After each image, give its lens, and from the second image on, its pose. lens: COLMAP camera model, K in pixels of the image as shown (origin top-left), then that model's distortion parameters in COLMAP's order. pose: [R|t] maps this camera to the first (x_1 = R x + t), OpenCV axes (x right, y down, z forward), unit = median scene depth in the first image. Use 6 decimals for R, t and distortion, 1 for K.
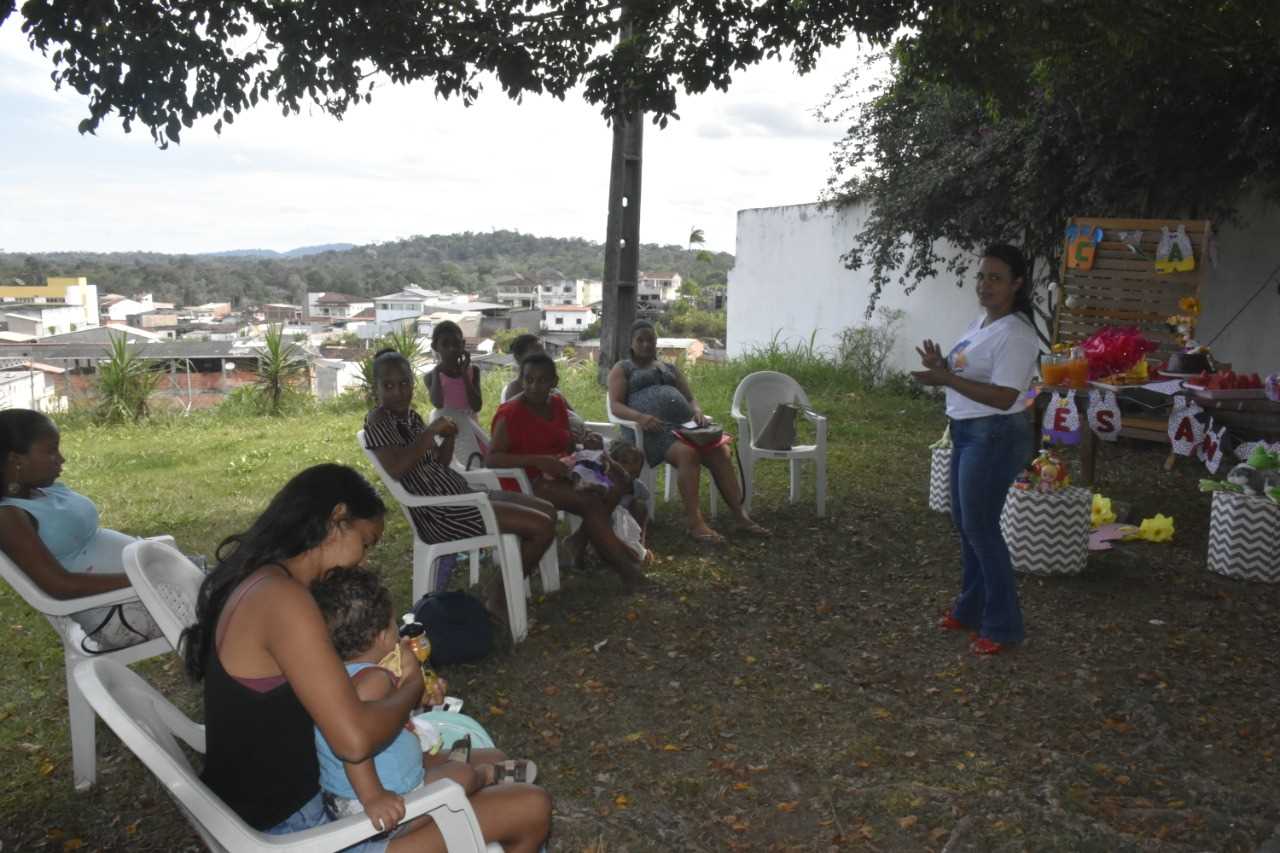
lens RADIAL K [[980.7, 0, 640.0], [0, 980.7, 426.5], [0, 0, 1]] dist [-0.022839, 0.006272]
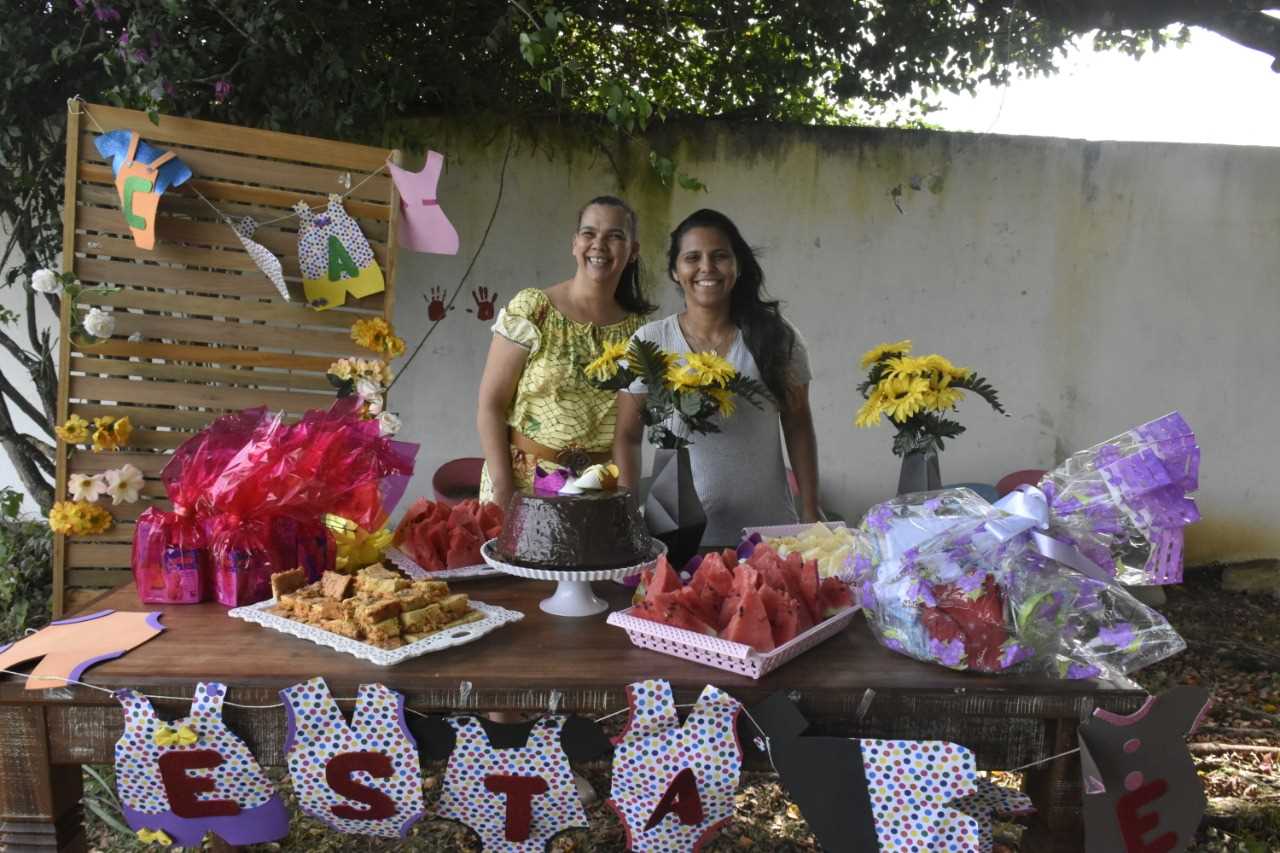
lens RADIAL K [[980.7, 0, 640.0], [0, 980.7, 426.5], [0, 0, 1]] dist [-0.022839, 0.006272]
pose [[0.566593, -0.066799, 0.821286, 0.306958], [0.088623, 0.995867, 0.019859, -0.096928], [-0.819218, 0.061532, 0.570171, 0.770555]]
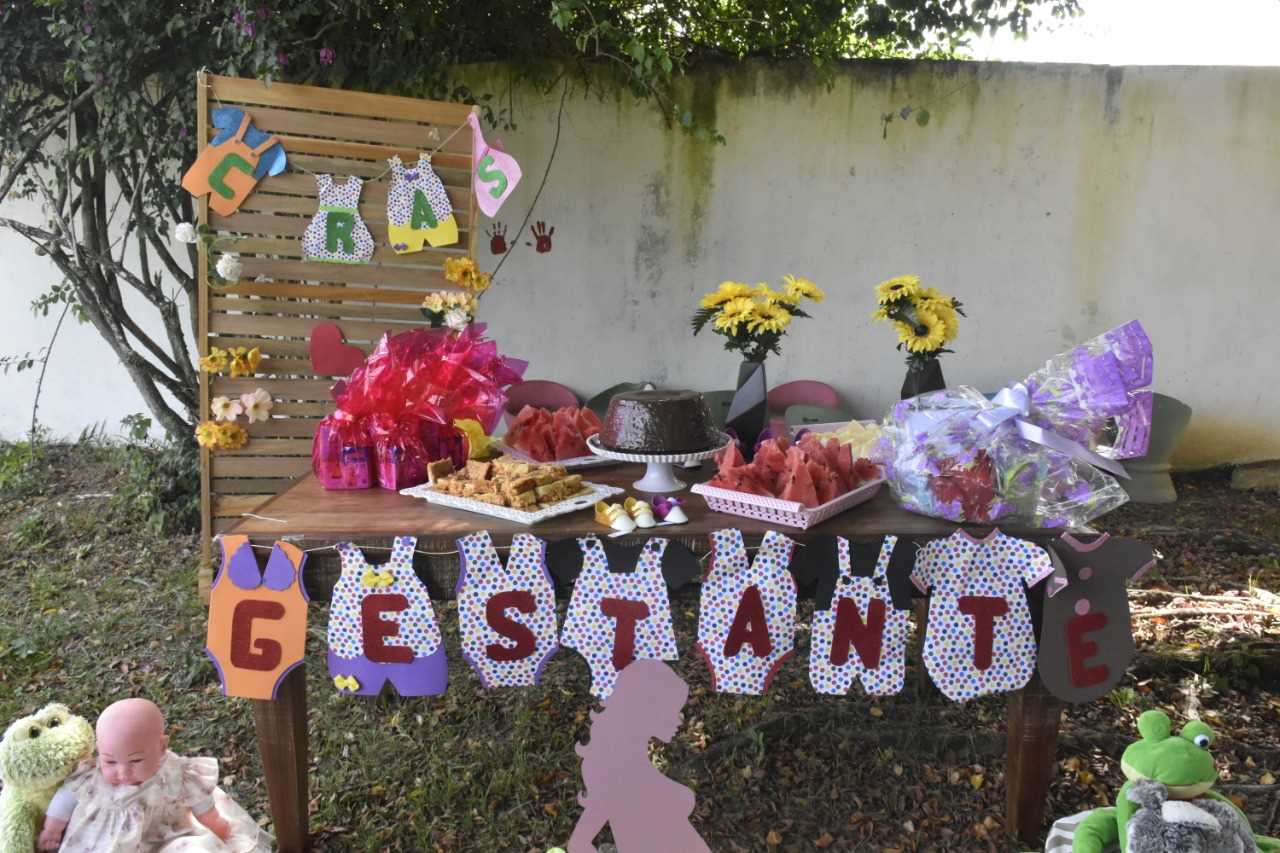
lens RADIAL K [[980.7, 0, 640.0], [0, 980.7, 426.5], [0, 0, 1]] dist [-0.022839, 0.006272]
pose [[0.594043, -0.140512, 0.792066, 0.231918], [0.110615, 0.989542, 0.092584, -0.097237], [-0.796792, 0.032616, 0.603373, 0.734855]]
